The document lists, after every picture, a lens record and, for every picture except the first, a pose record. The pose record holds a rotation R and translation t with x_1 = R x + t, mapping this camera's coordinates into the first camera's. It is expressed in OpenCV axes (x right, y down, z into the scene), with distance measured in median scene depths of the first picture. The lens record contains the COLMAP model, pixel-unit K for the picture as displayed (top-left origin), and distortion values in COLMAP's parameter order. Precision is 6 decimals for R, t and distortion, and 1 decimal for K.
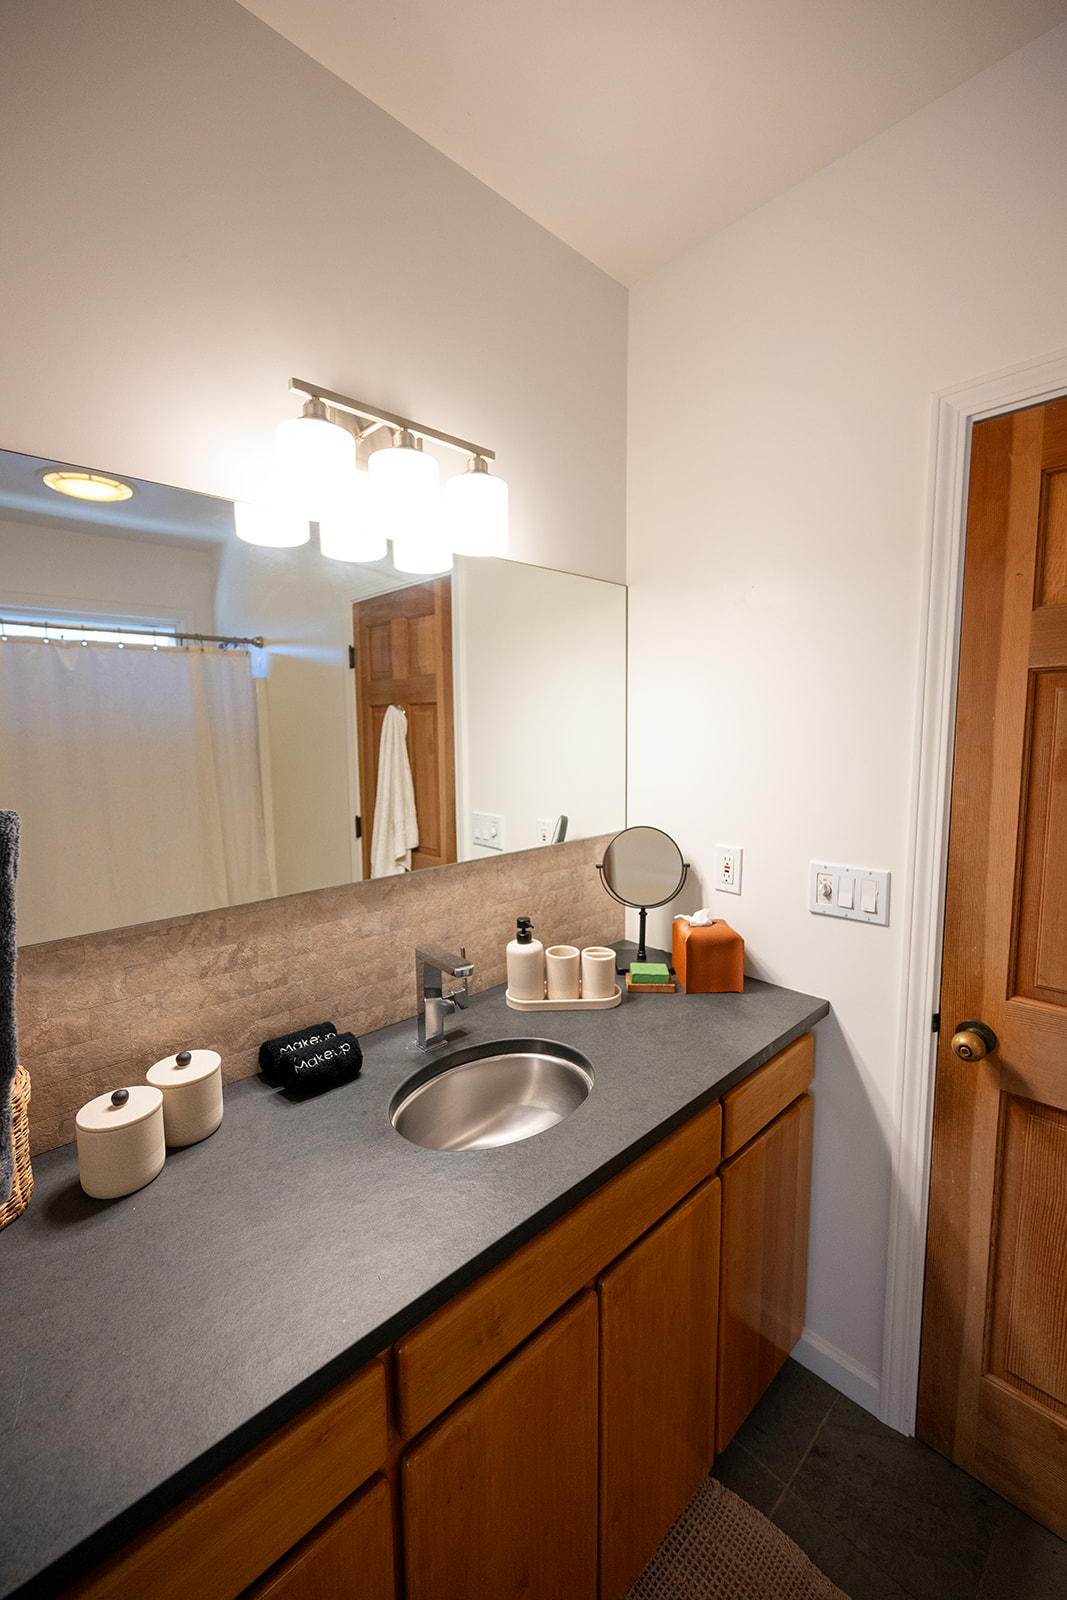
lens RADIAL K [[627.5, 0, 545.8], [0, 627.5, 810.1], [0, 0, 1]] dist [-0.000715, 0.000614]
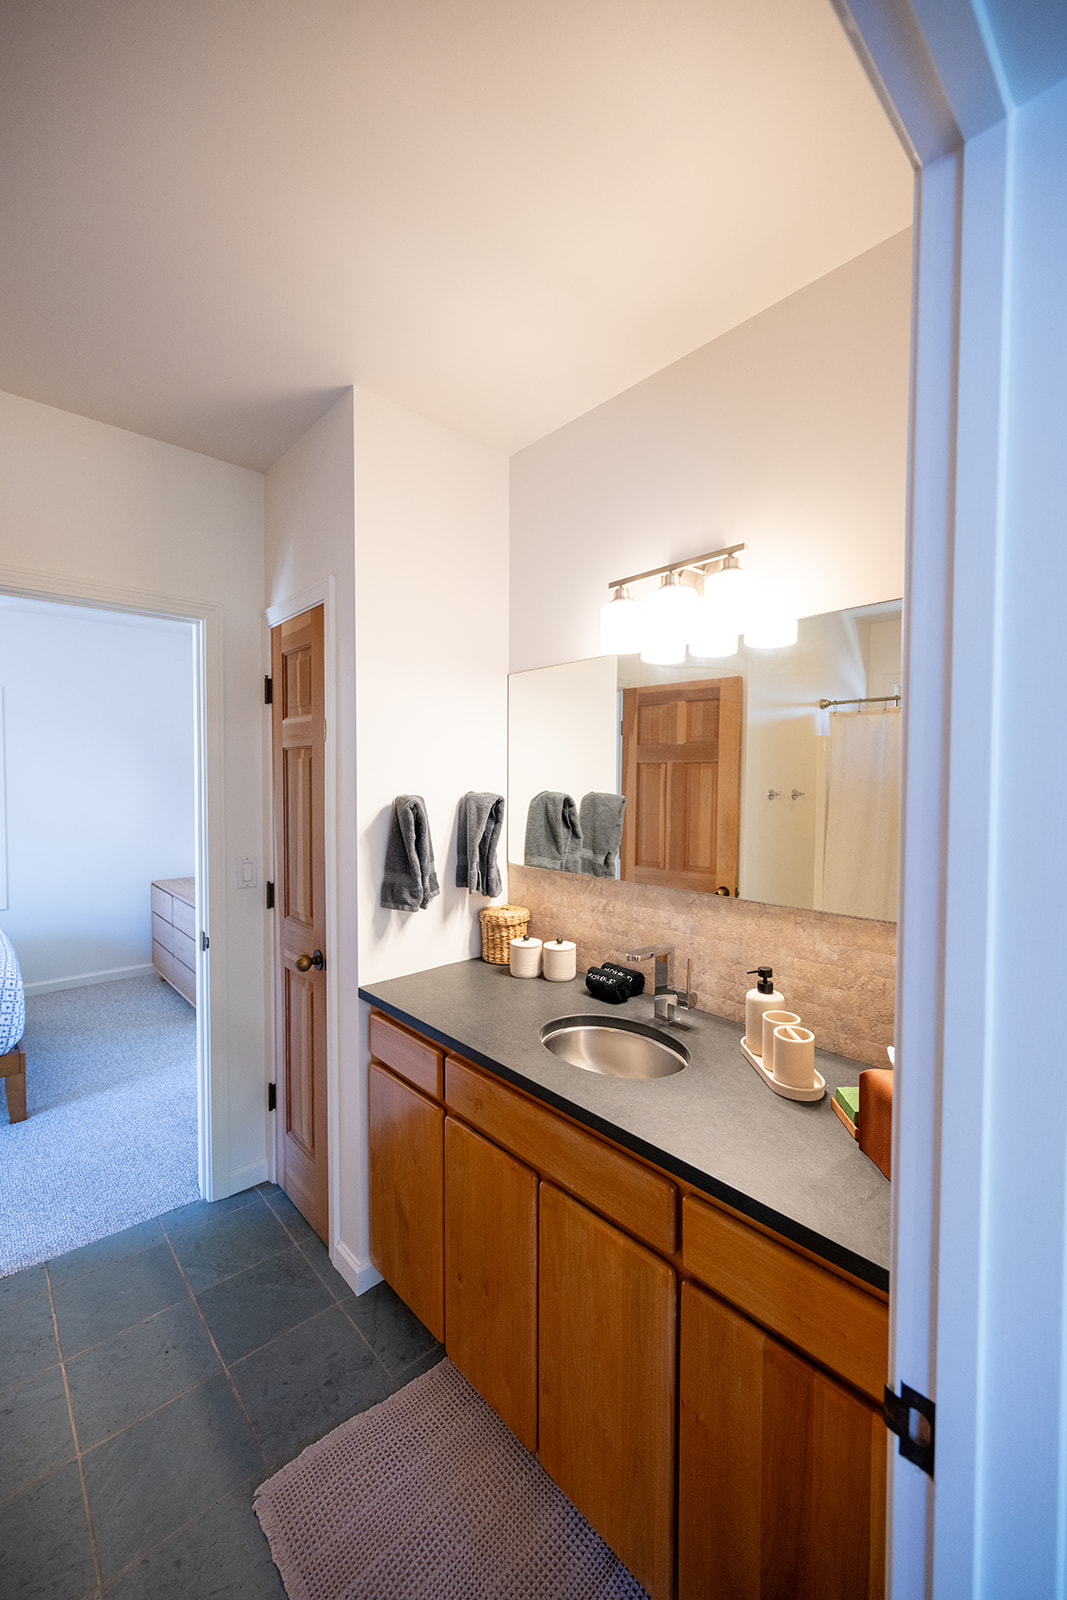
lens RADIAL K [[627.5, 0, 527.3], [0, 627.5, 808.6], [0, 0, 1]] dist [-0.000715, 0.000614]
pose [[-0.046336, 0.055642, -0.997375, 1.159766], [-0.128787, 0.989782, 0.061202, -0.111976], [0.990589, 0.131284, -0.038697, 0.743305]]
